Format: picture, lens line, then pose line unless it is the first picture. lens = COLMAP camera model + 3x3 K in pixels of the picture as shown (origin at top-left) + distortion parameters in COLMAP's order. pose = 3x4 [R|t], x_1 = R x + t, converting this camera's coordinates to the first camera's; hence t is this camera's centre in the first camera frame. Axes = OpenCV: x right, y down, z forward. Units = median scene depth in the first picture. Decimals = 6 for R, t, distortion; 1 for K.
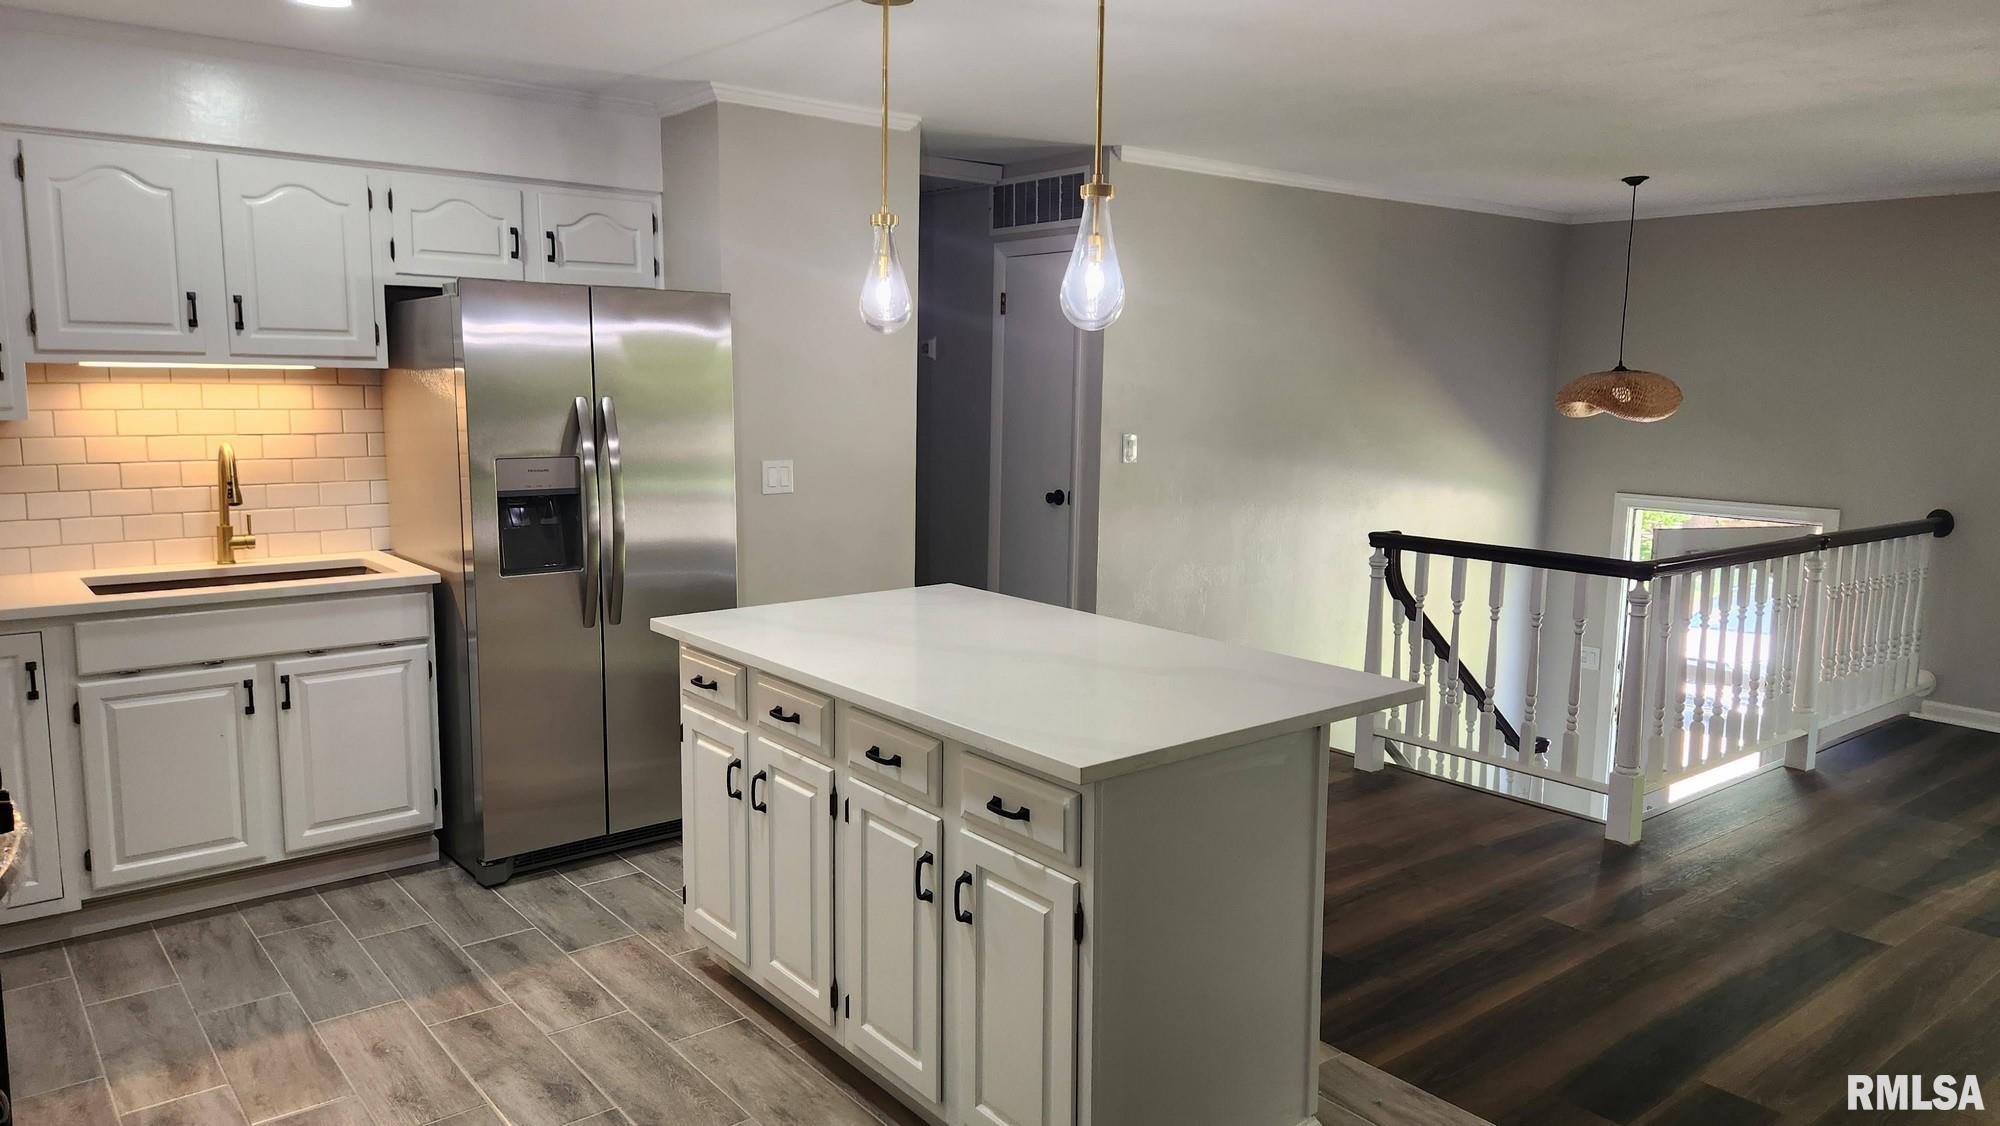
lens RADIAL K [[1333.8, 0, 980.4], [0, 1333.8, 553.8], [0, 0, 1]] dist [0.077618, -0.071698]
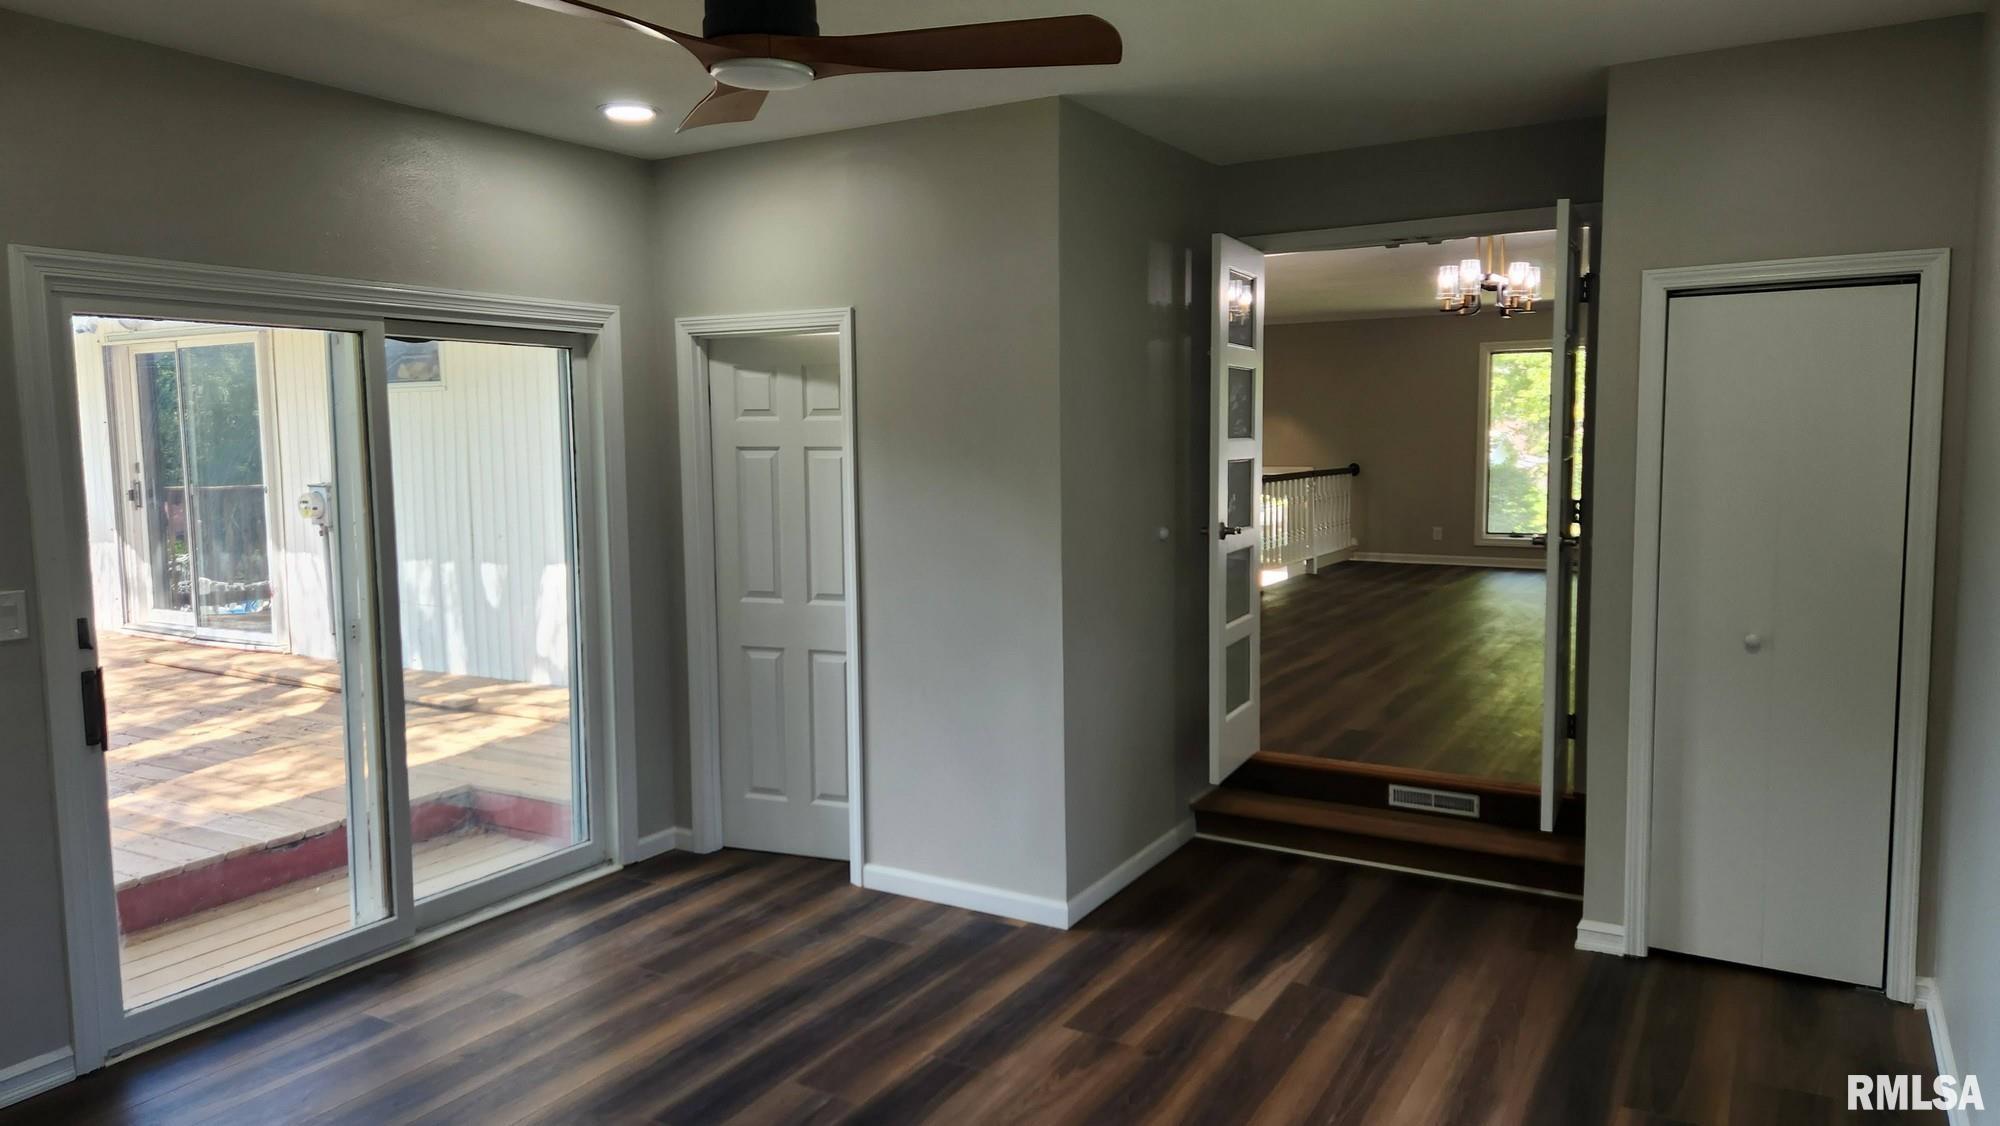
lens RADIAL K [[1333.8, 0, 971.1], [0, 1333.8, 558.3], [0, 0, 1]] dist [0.077618, -0.071698]
pose [[0.940620, -0.060619, 0.334006, -0.933767], [0.072640, 0.997079, -0.023607, 0.202026], [-0.331600, 0.046467, 0.942275, -1.267830]]
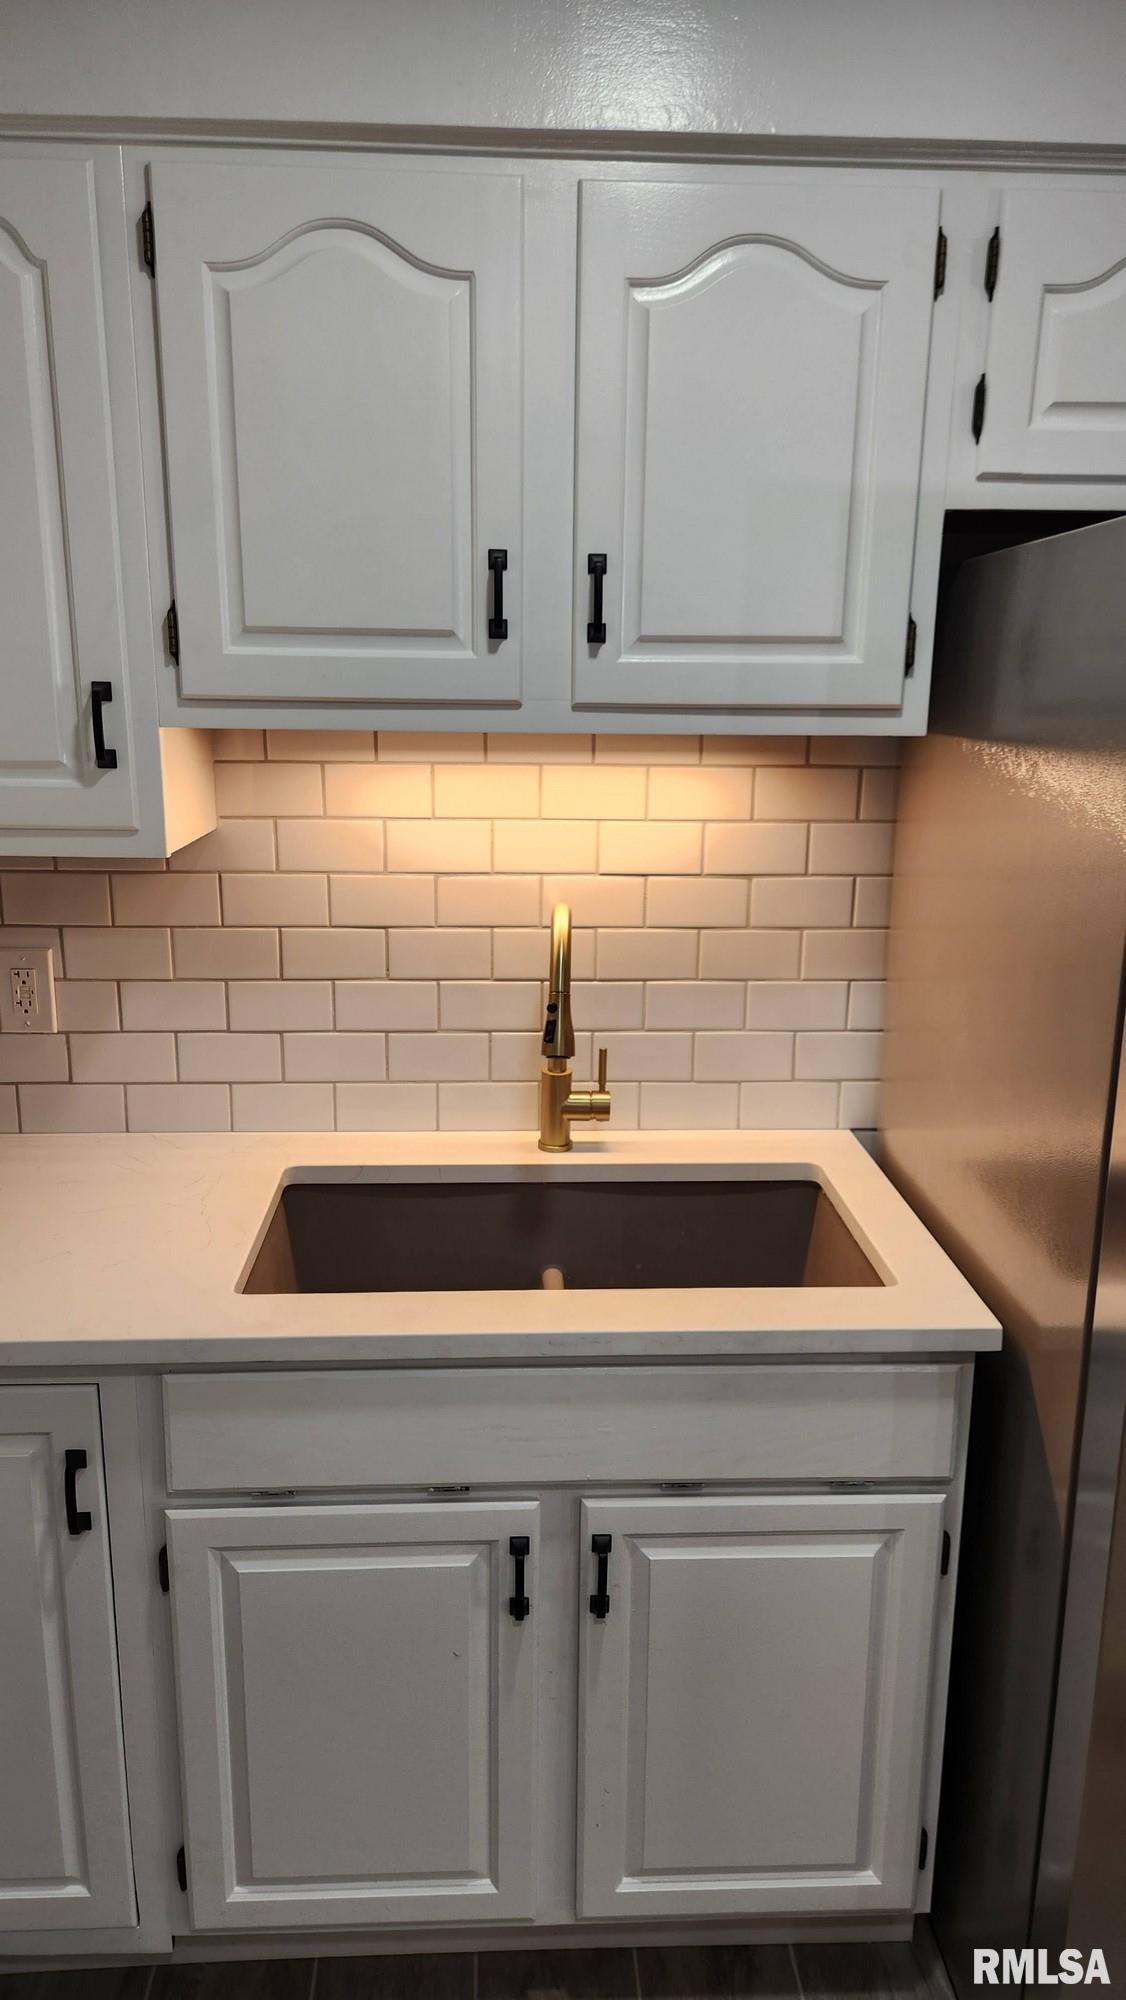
lens RADIAL K [[1333.8, 0, 558.7], [0, 1333.8, 1006.0], [0, 0, 1]] dist [0.077618, -0.071698]
pose [[0.804666, 0.140007, -0.576985, -0.311321], [-0.079267, 0.988432, 0.129300, -0.109819], [0.588413, -0.058307, 0.806455, 0.669162]]
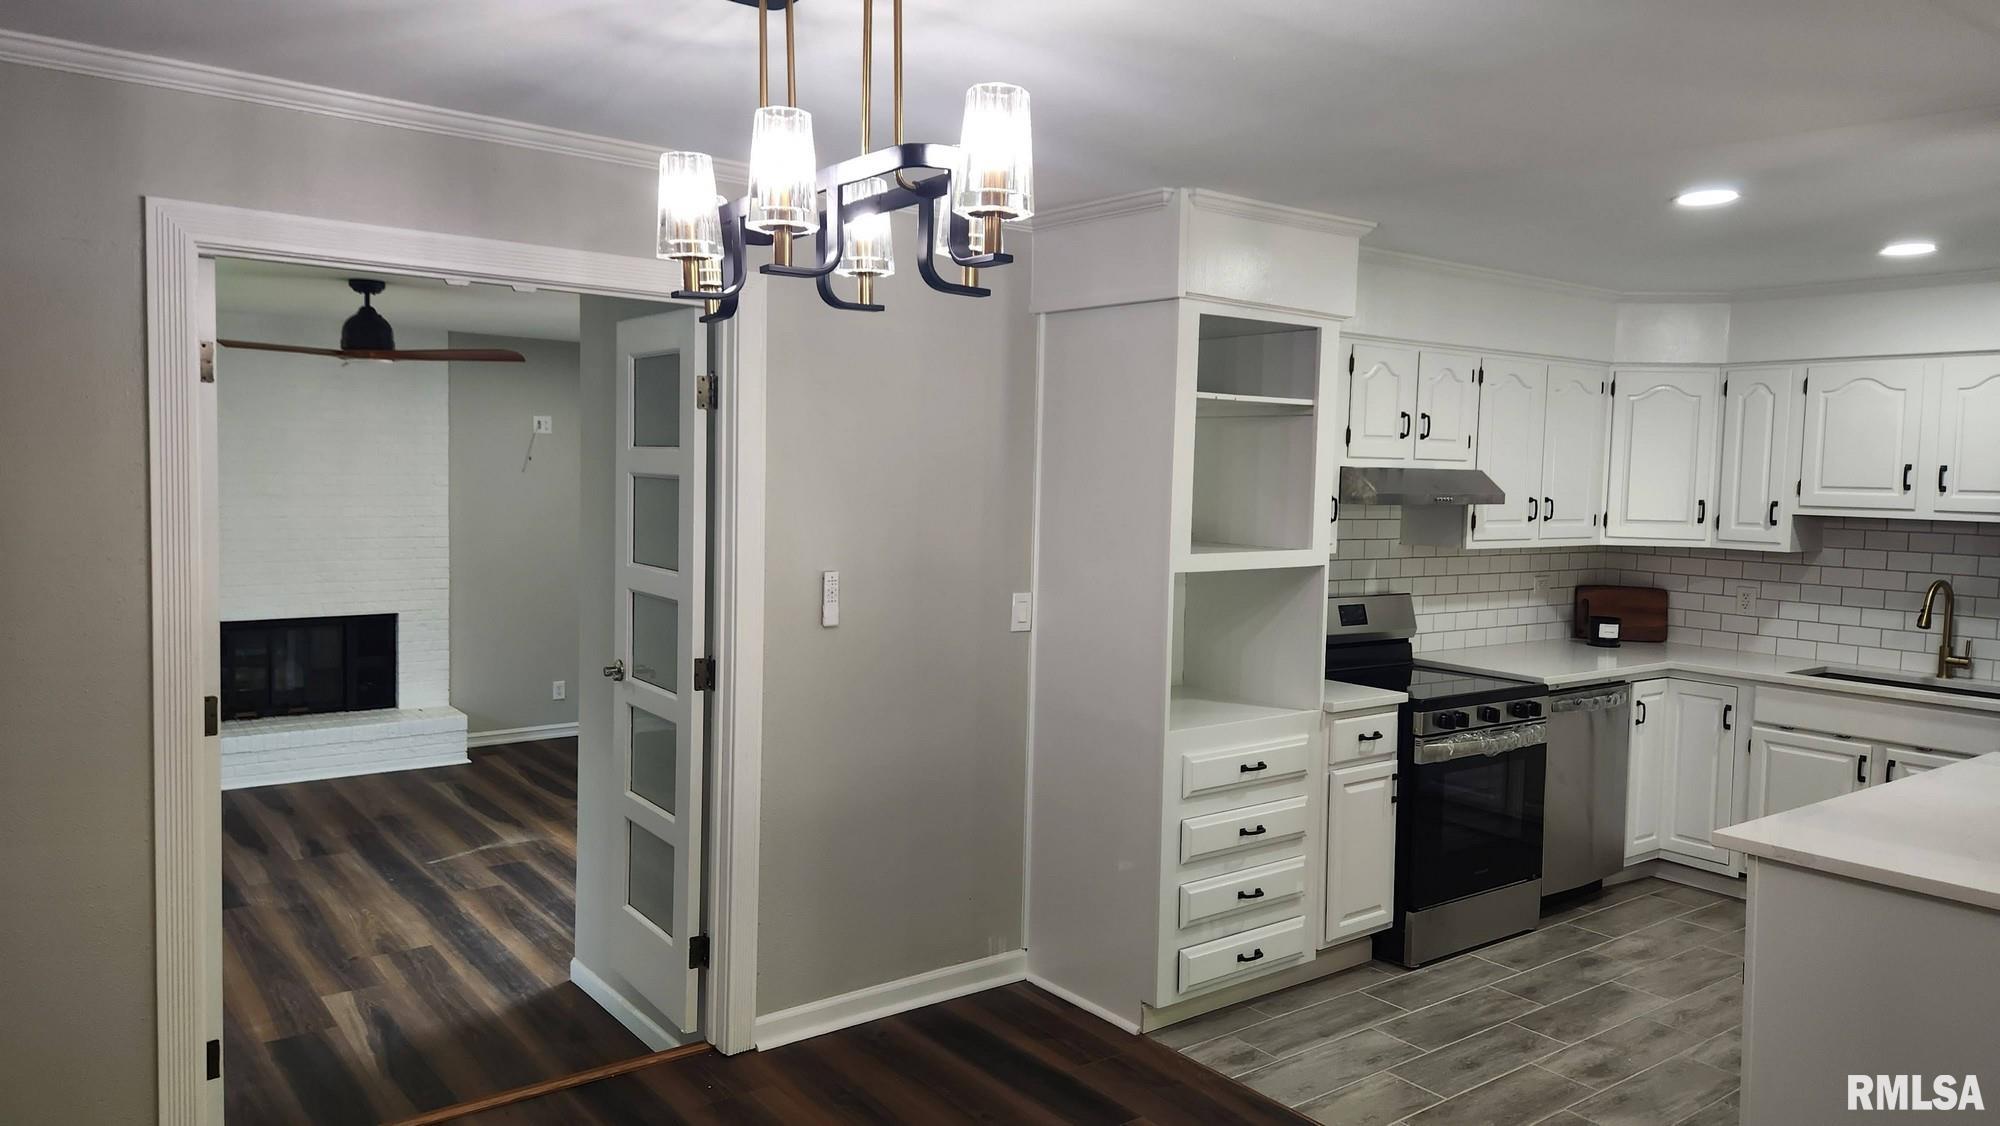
lens RADIAL K [[1333.8, 0, 1000.1], [0, 1333.8, 550.3], [0, 0, 1]] dist [0.077618, -0.071698]
pose [[-0.029692, 0.046225, -0.998490, 0.761779], [-0.156797, 0.986348, 0.050326, -0.036952], [0.987184, 0.158055, -0.022039, 0.165502]]
